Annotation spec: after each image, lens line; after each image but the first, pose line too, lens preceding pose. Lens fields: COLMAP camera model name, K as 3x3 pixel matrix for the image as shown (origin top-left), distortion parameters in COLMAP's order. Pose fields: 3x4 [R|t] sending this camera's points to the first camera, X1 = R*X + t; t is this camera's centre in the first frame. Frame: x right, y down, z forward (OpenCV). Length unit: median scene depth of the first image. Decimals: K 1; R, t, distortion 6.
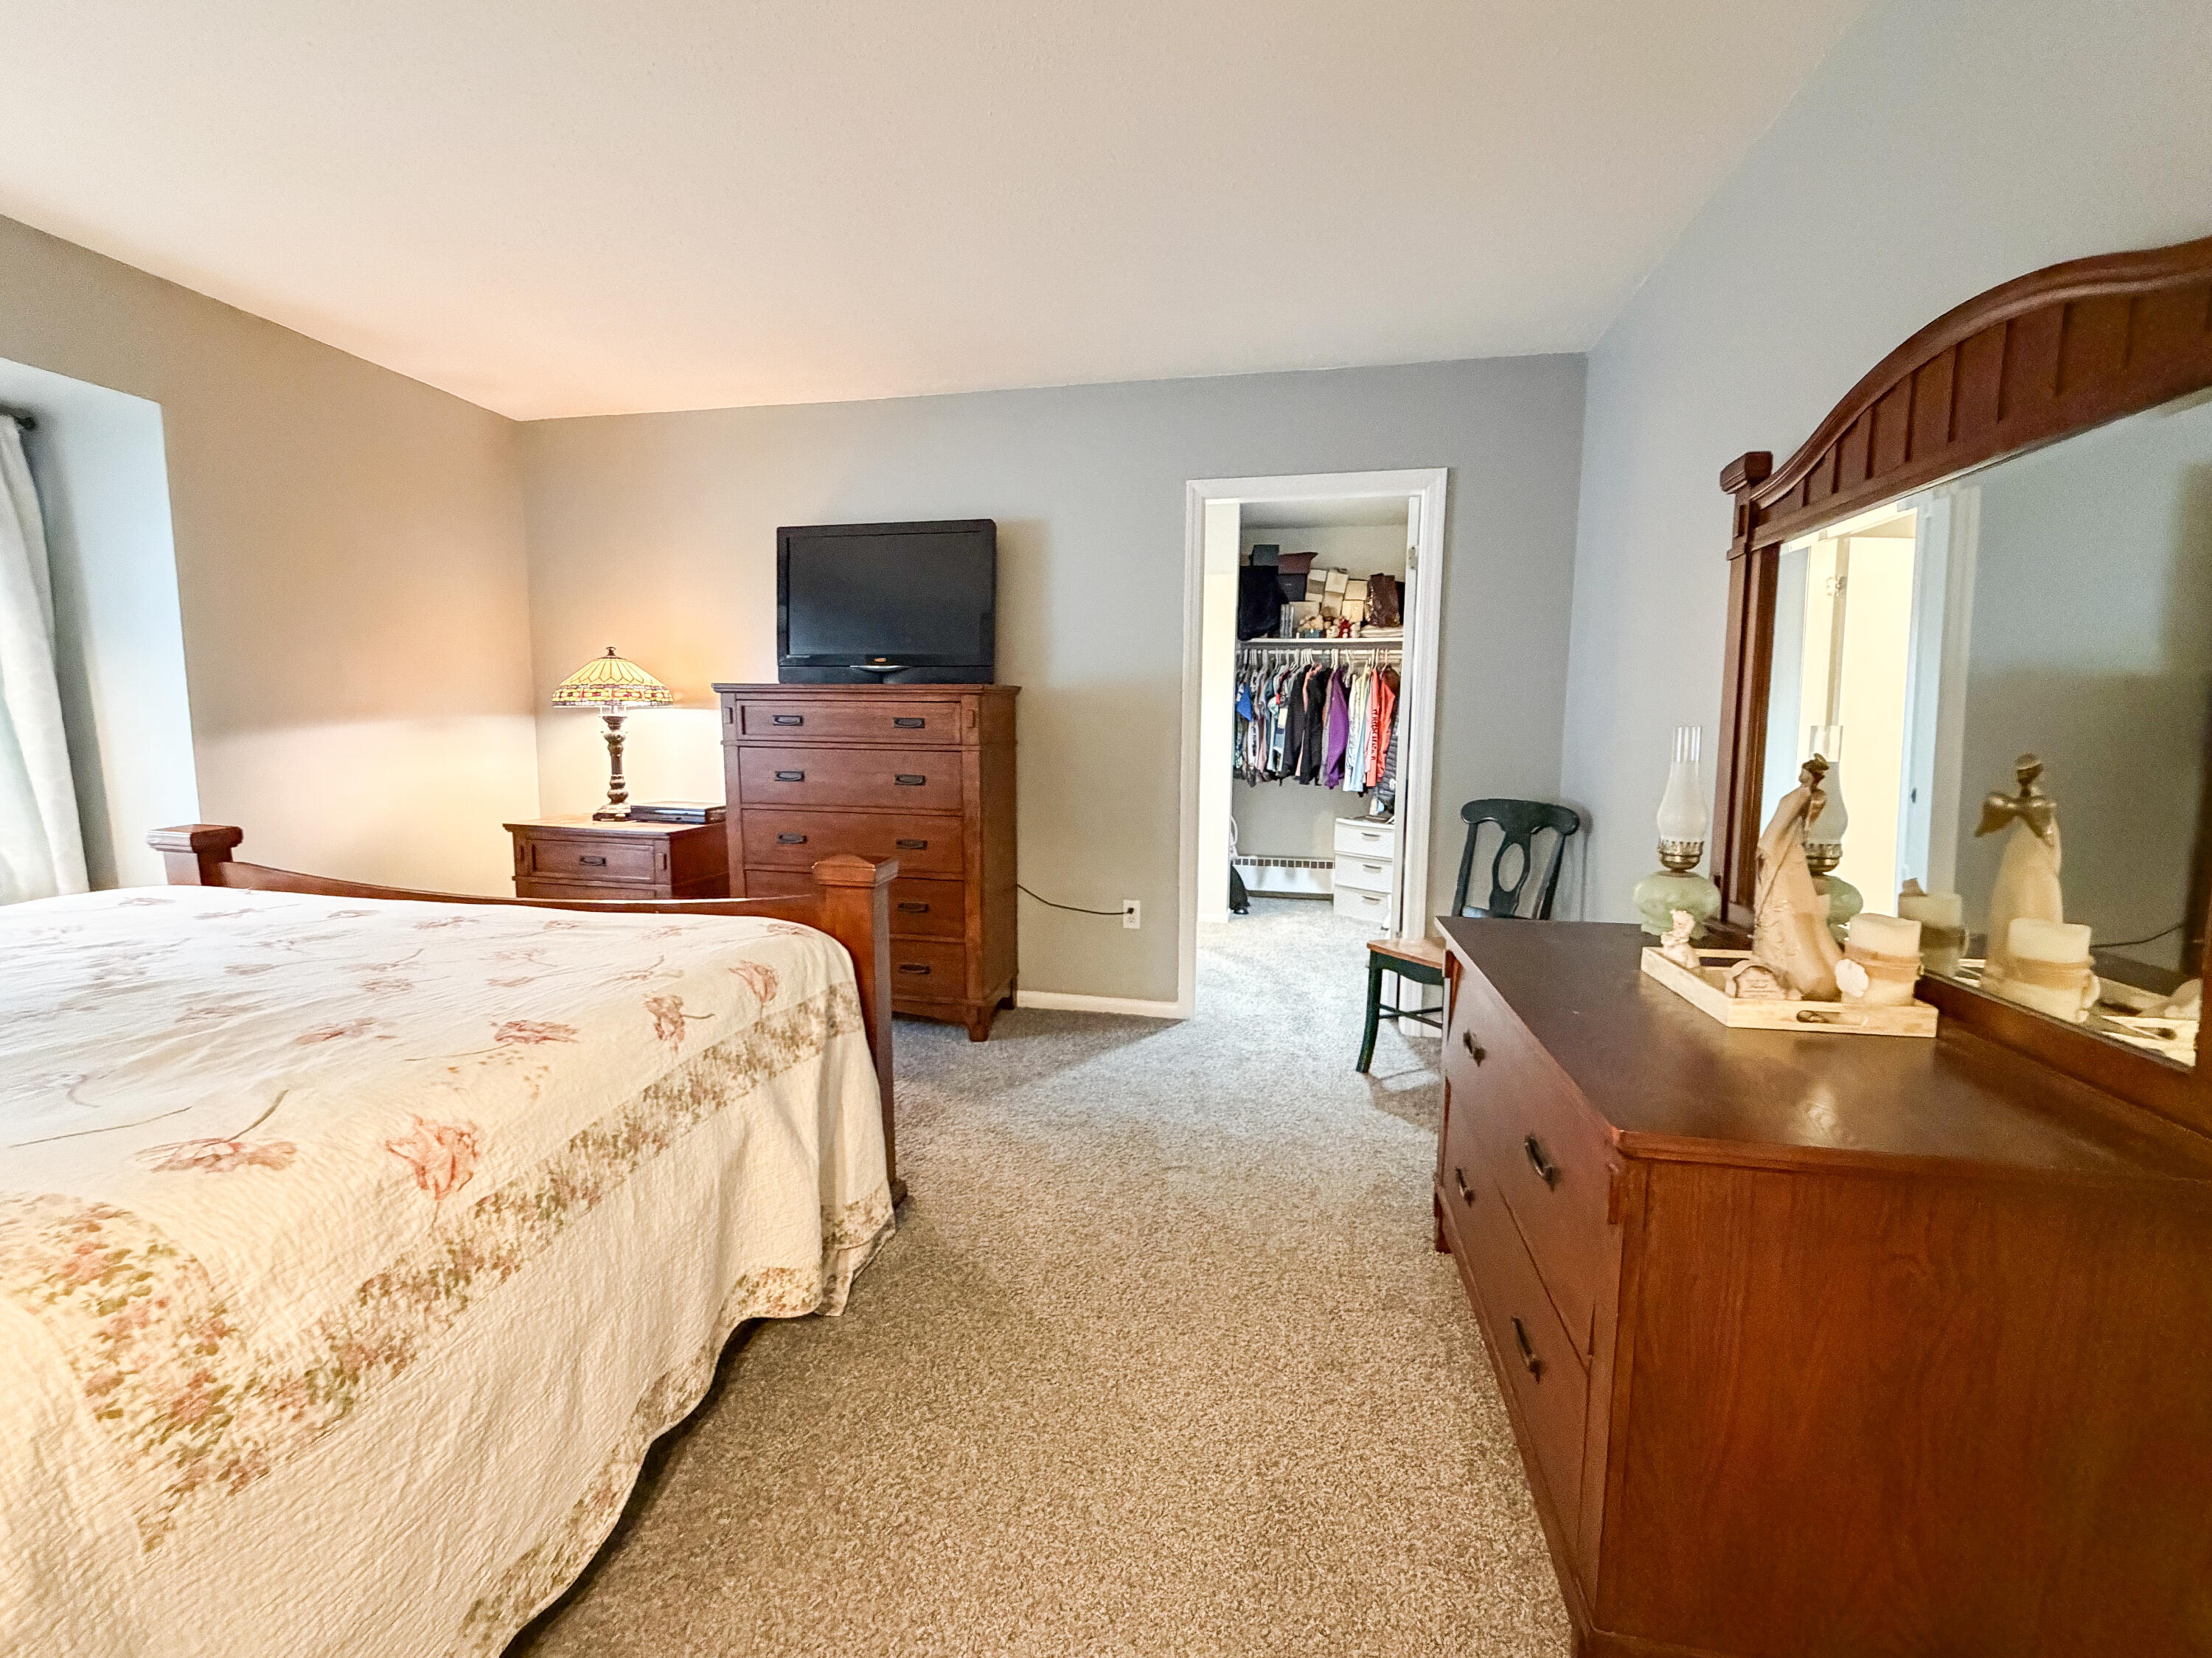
lens RADIAL K [[907.8, 0, 1106.0], [0, 907.8, 829.0], [0, 0, 1]] dist [-0.001589, -0.000310]
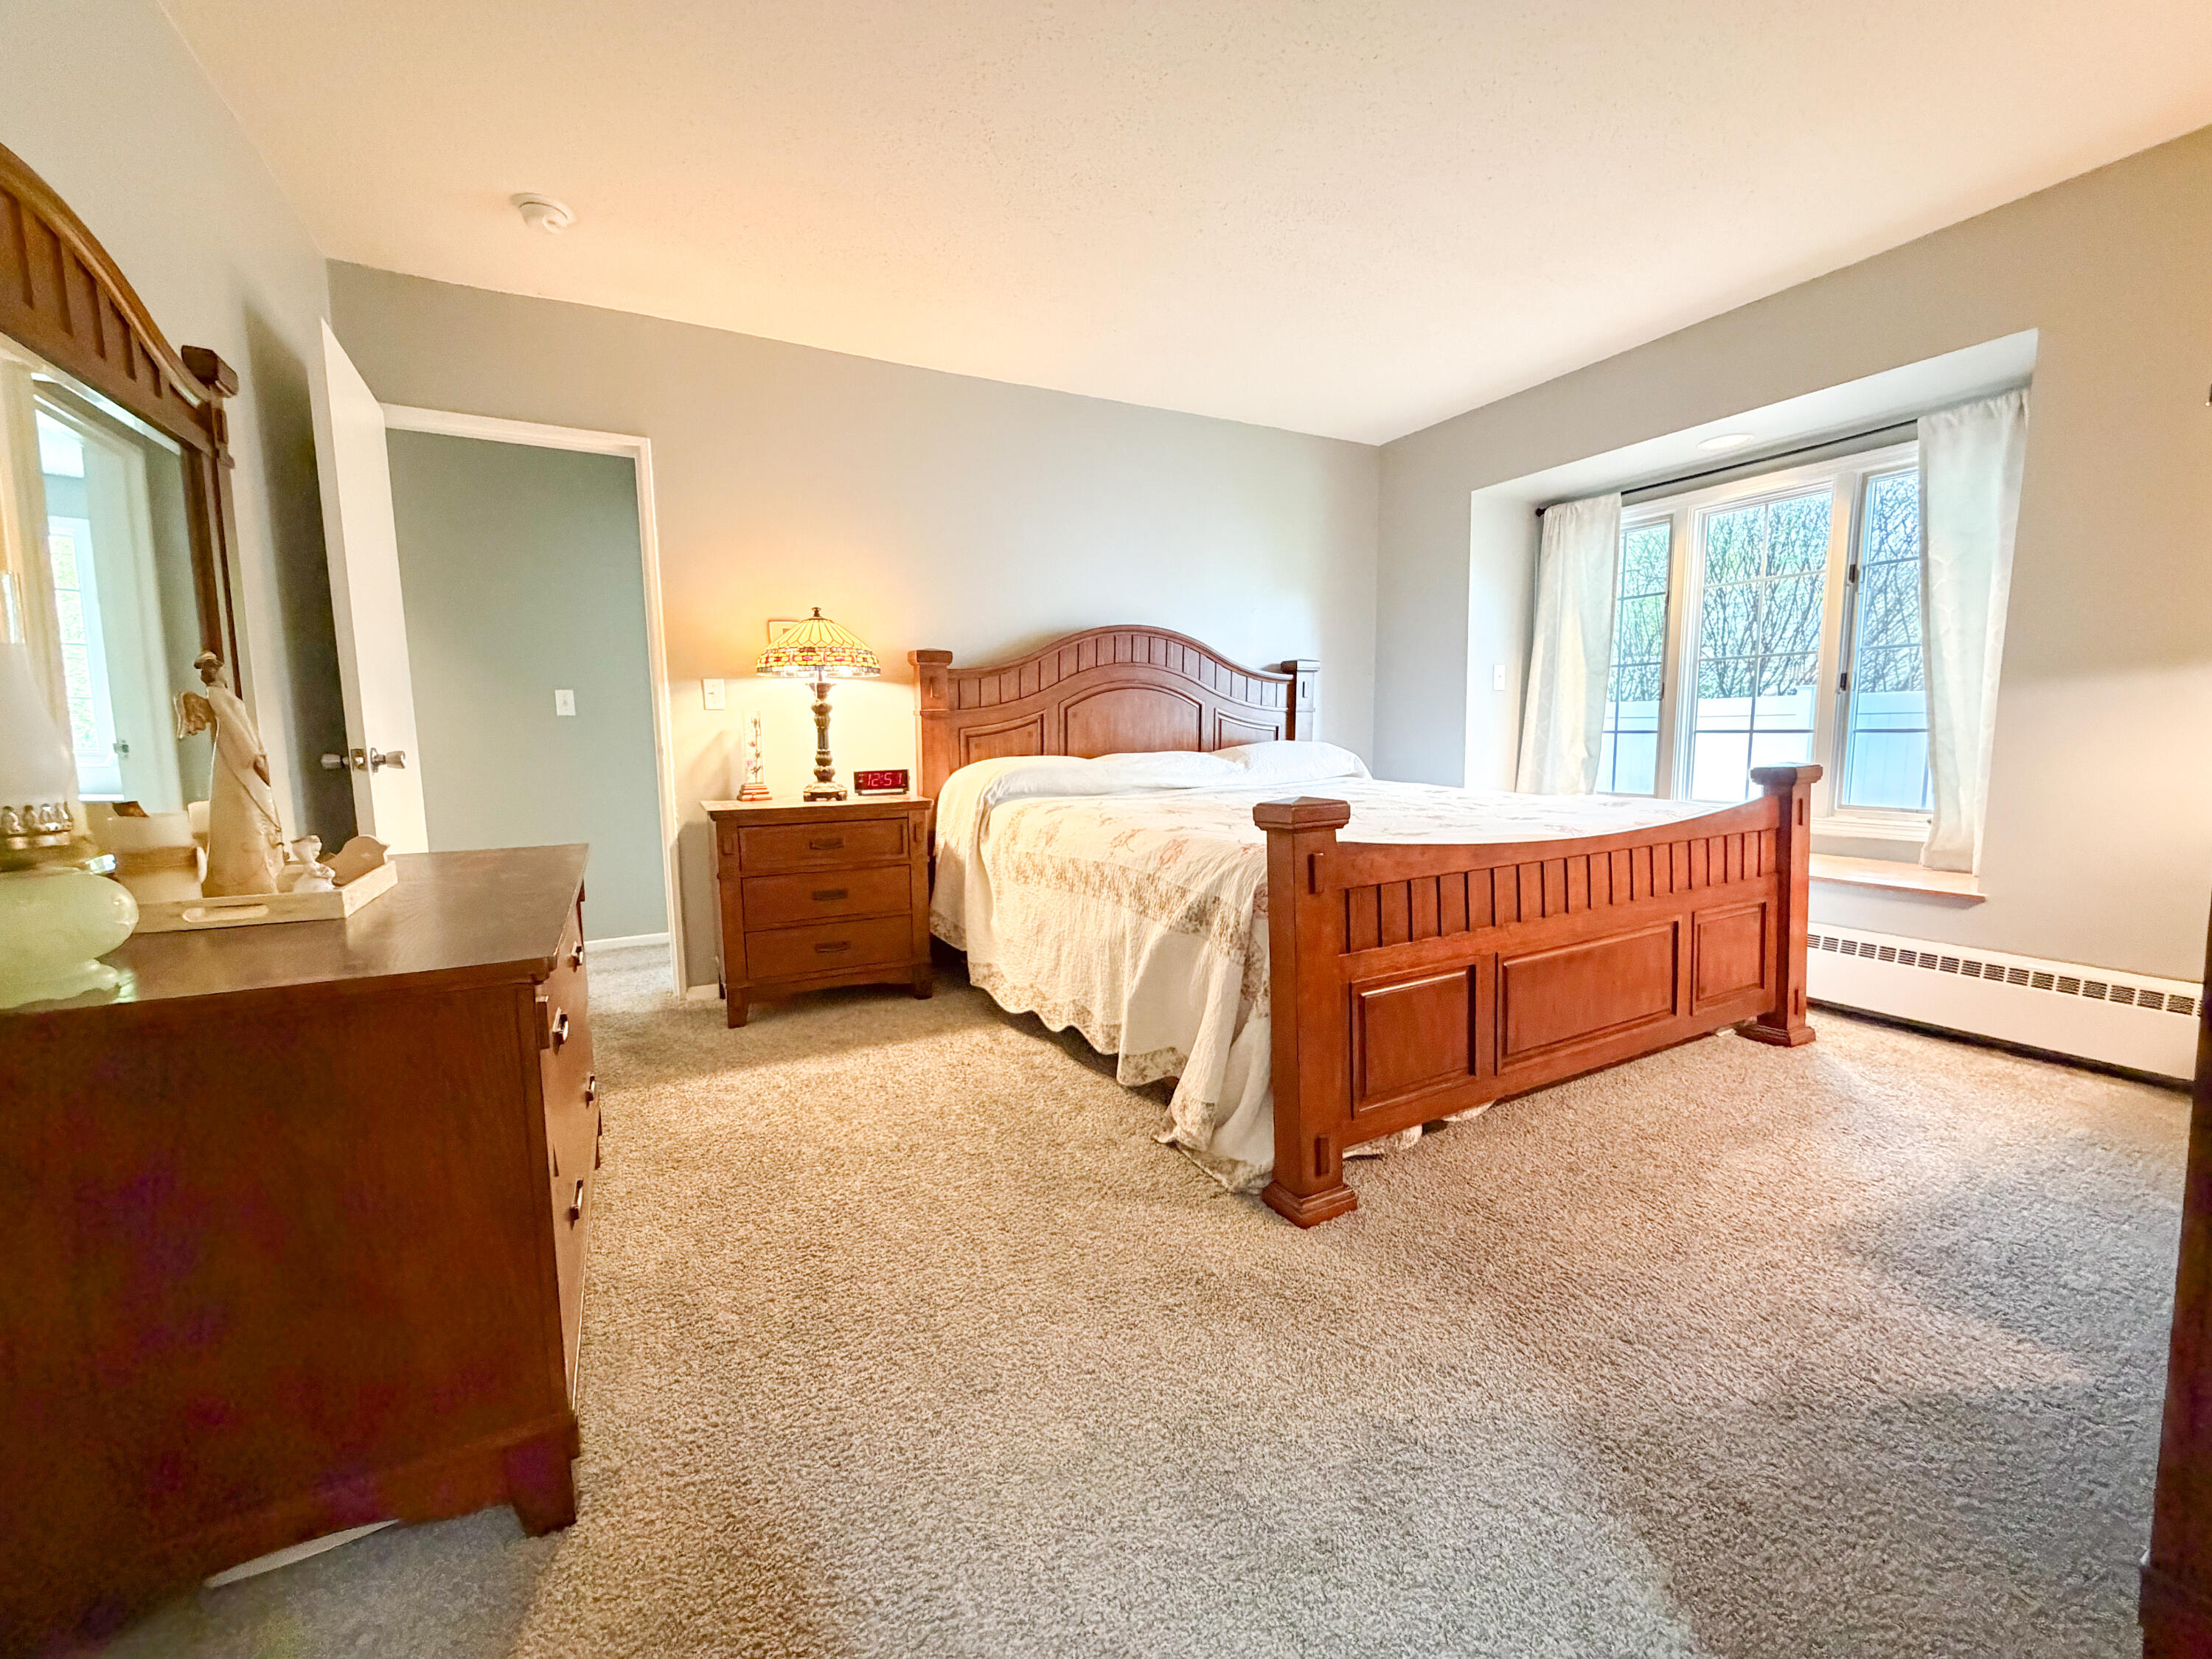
lens RADIAL K [[880.7, 0, 1105.9], [0, 880.7, 834.8], [0, 0, 1]] dist [0.000752, 0.000076]
pose [[-0.772912, 0.078373, -0.629655, 0.653977], [-0.065406, 0.977216, 0.201920, -0.150703], [0.631133, 0.197250, -0.750175, 2.416338]]
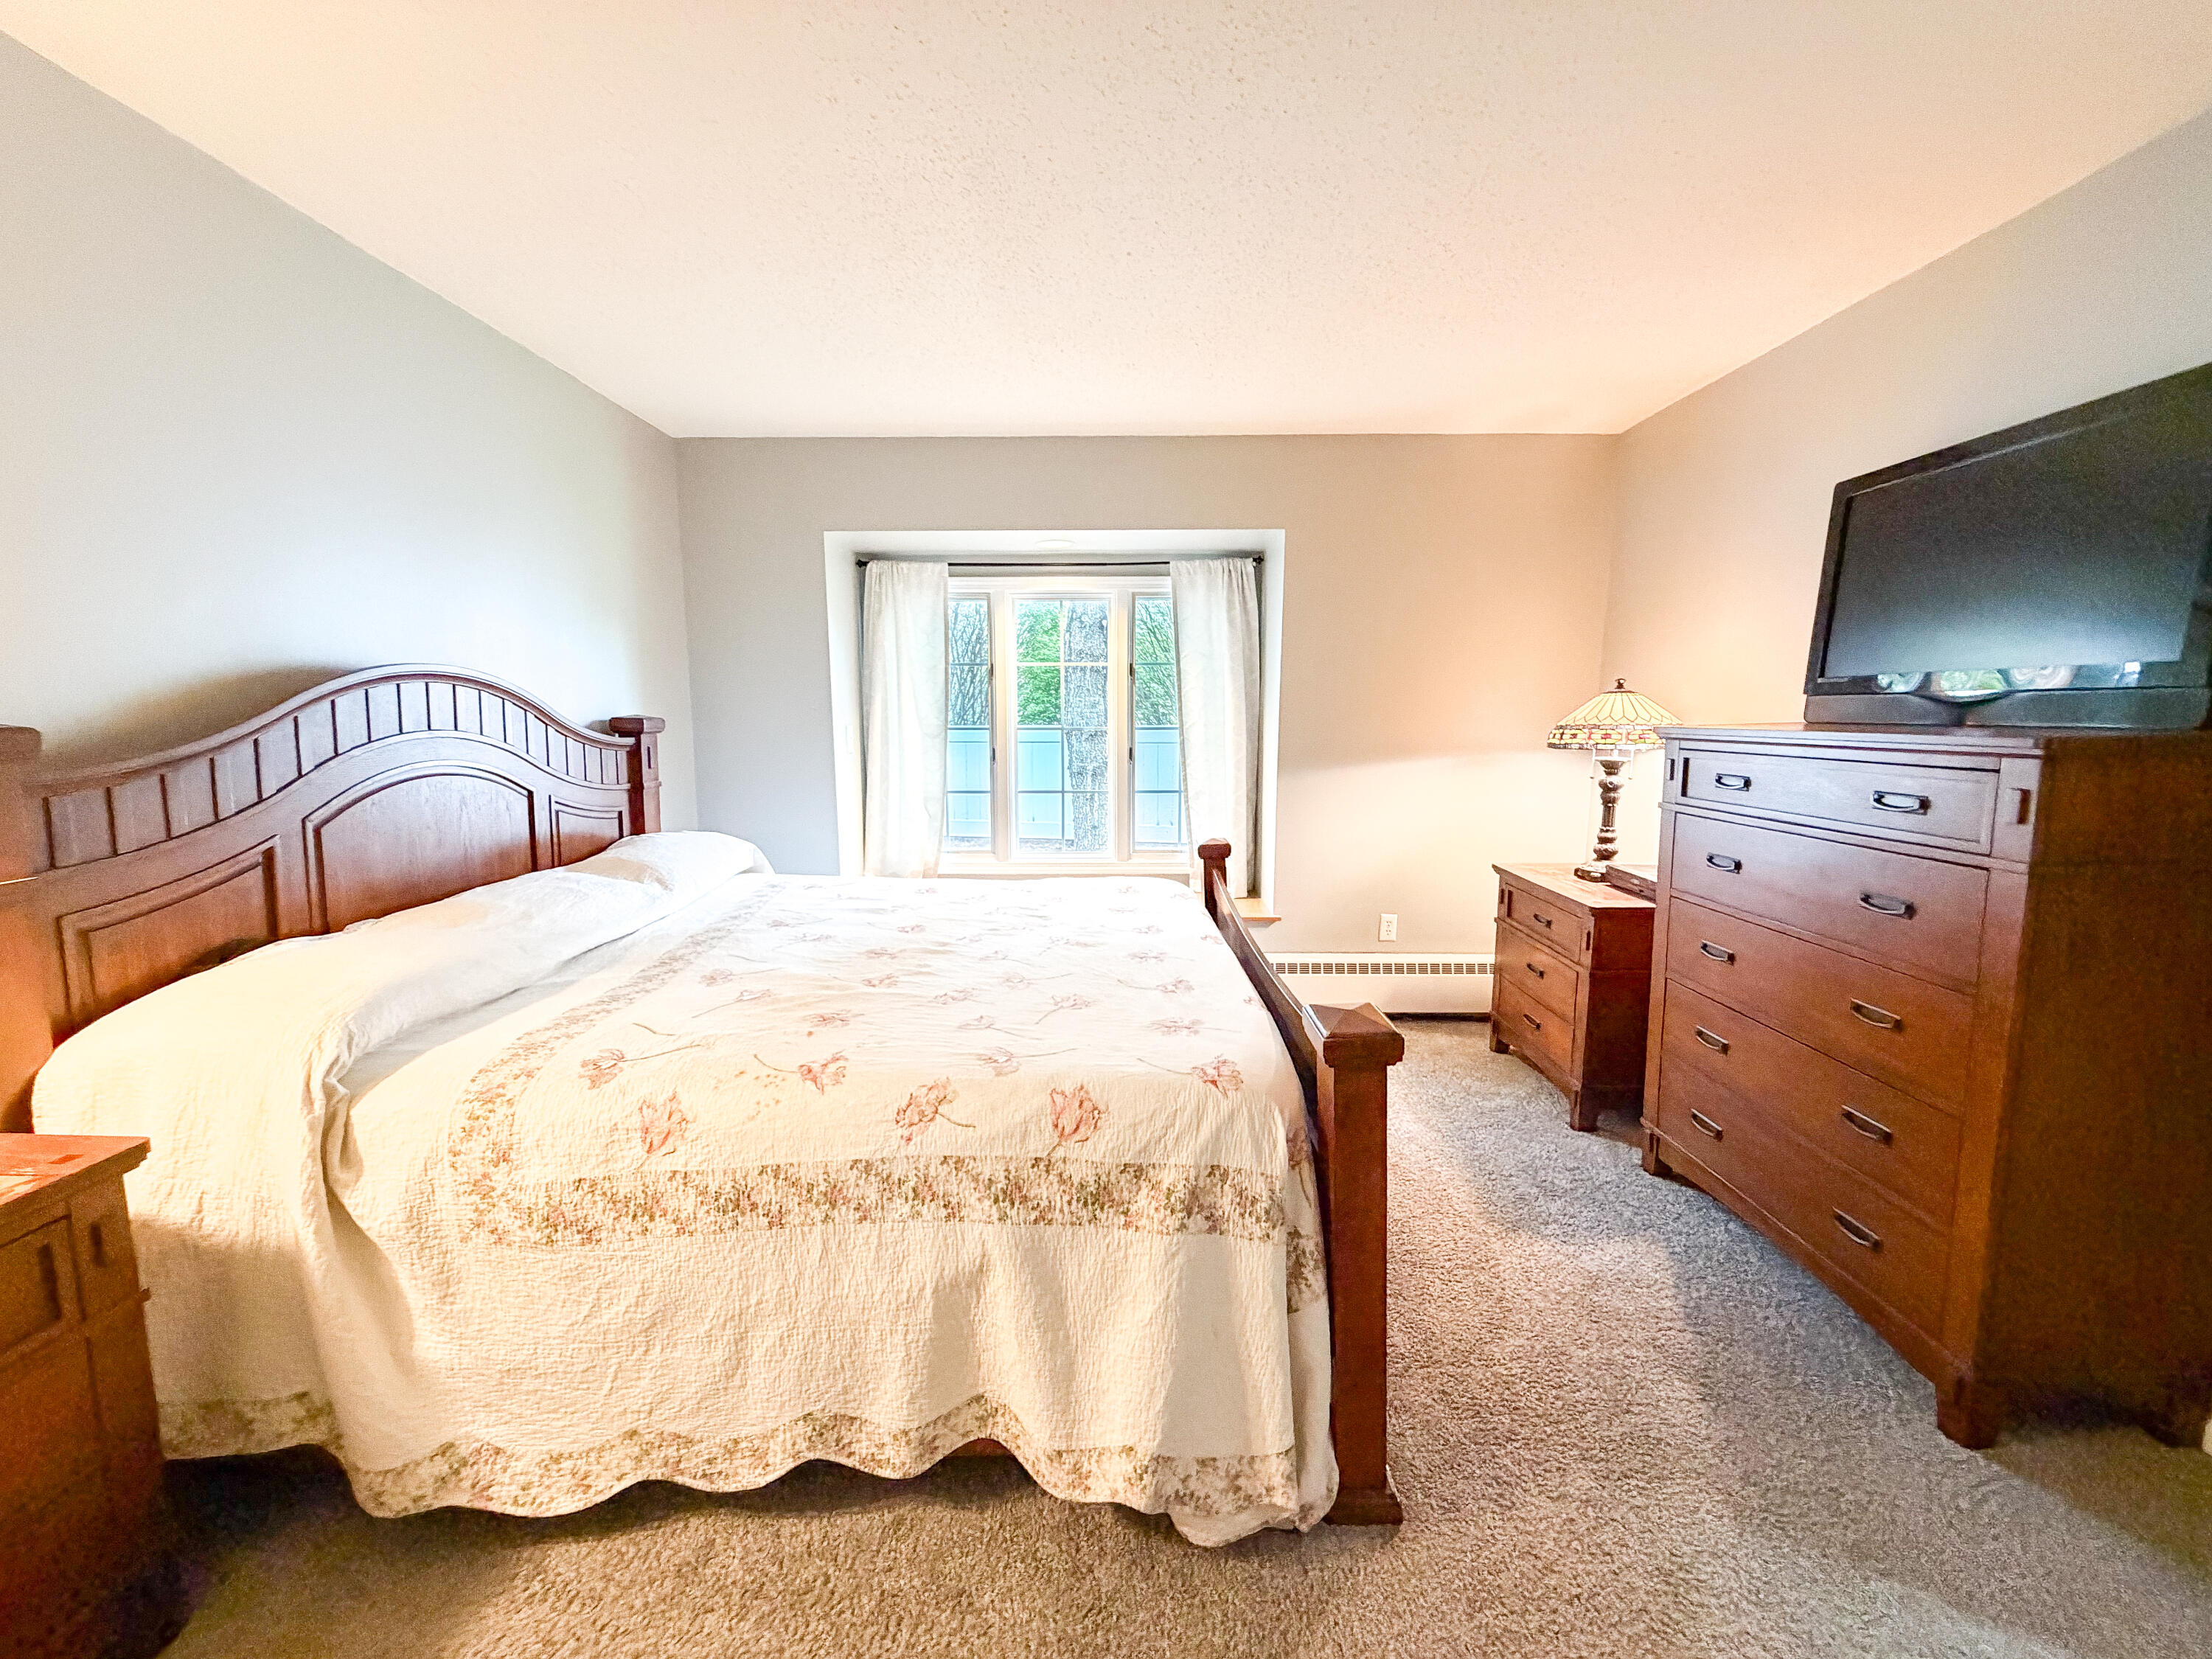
lens RADIAL K [[880.7, 0, 1105.9], [0, 880.7, 834.8], [0, 0, 1]] dist [0.000752, 0.000076]
pose [[0.181090, 0.124633, -0.975537, 0.538738], [-0.111272, 0.988165, 0.105591, -0.248908], [0.977151, 0.089428, 0.192815, 1.055667]]
